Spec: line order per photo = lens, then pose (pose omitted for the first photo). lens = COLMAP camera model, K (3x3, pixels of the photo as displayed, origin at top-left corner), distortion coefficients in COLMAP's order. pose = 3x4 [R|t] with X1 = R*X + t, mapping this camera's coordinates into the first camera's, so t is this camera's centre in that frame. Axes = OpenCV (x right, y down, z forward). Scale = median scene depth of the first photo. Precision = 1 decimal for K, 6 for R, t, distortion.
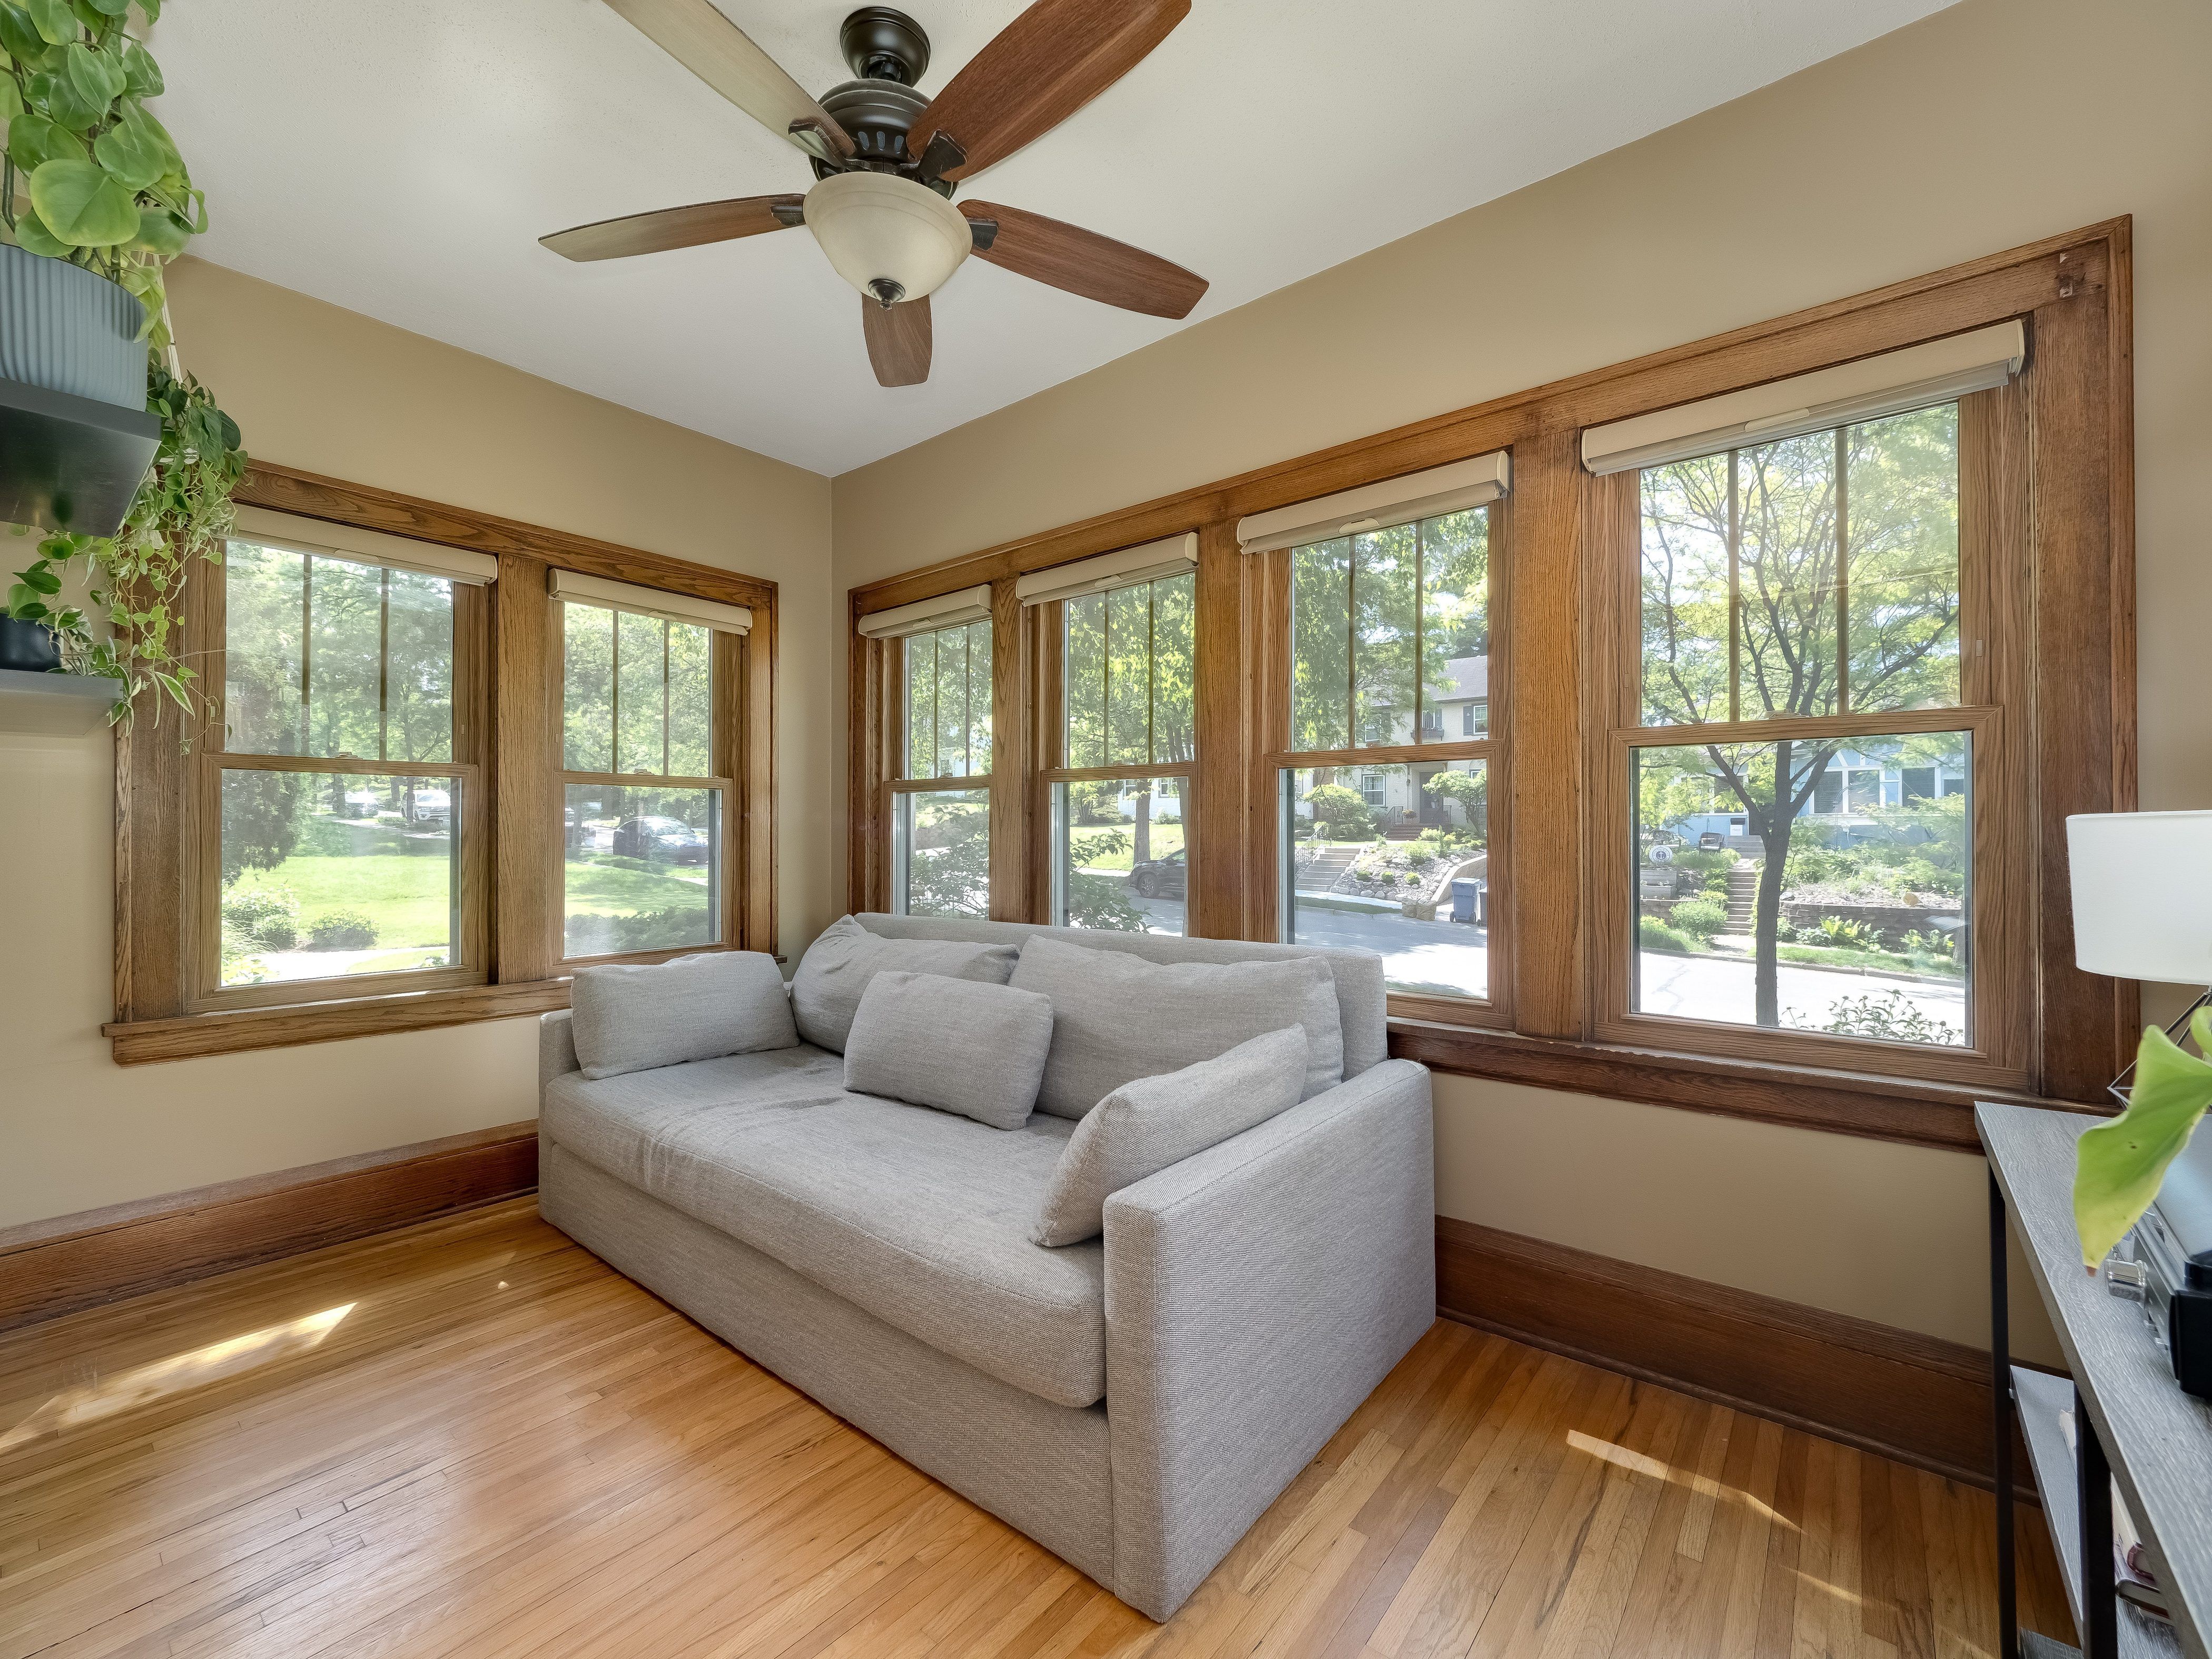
lens RADIAL K [[933.4, 0, 1092.4], [0, 933.4, 832.4], [0, 0, 1]] dist [-0.009618, 0.000101]
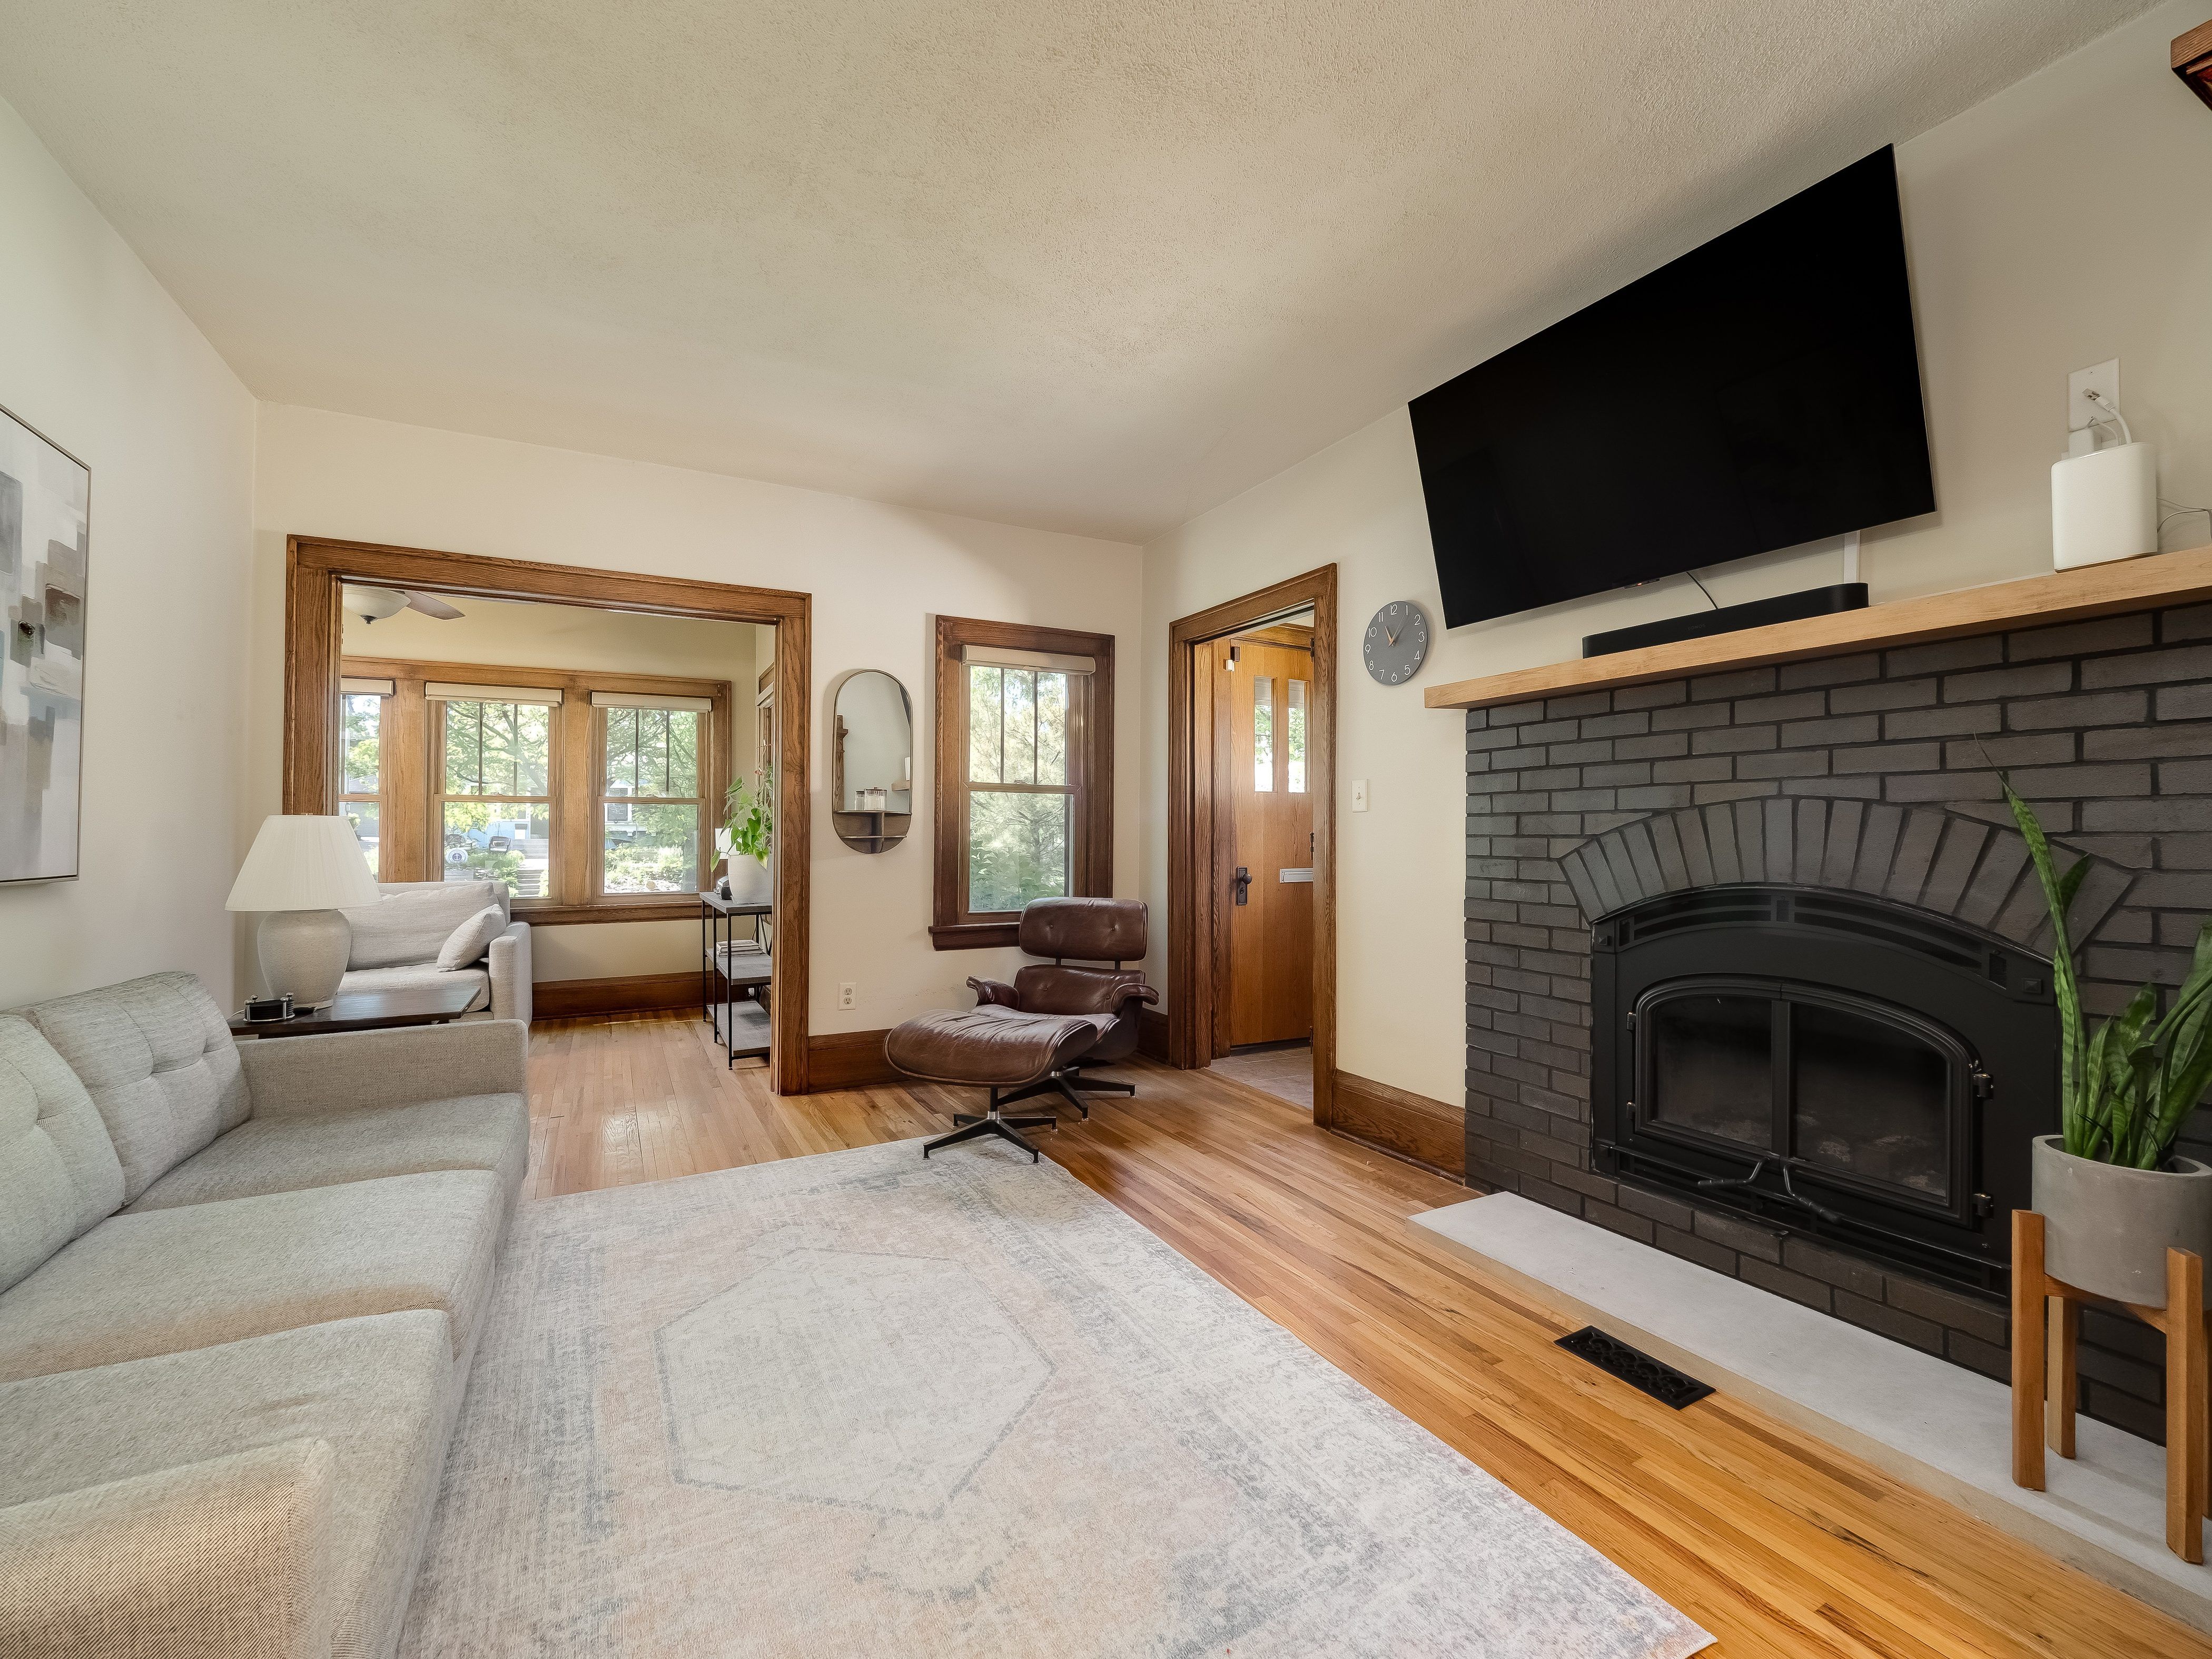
lens RADIAL K [[933.4, 0, 1096.4], [0, 933.4, 832.3], [0, 0, 1]] dist [-0.009618, 0.000101]
pose [[0.384712, 0.004817, 0.923024, -0.123450], [-0.000456, 0.999987, -0.005028, 0.001337], [-0.923036, 0.001513, 0.384710, -0.125103]]
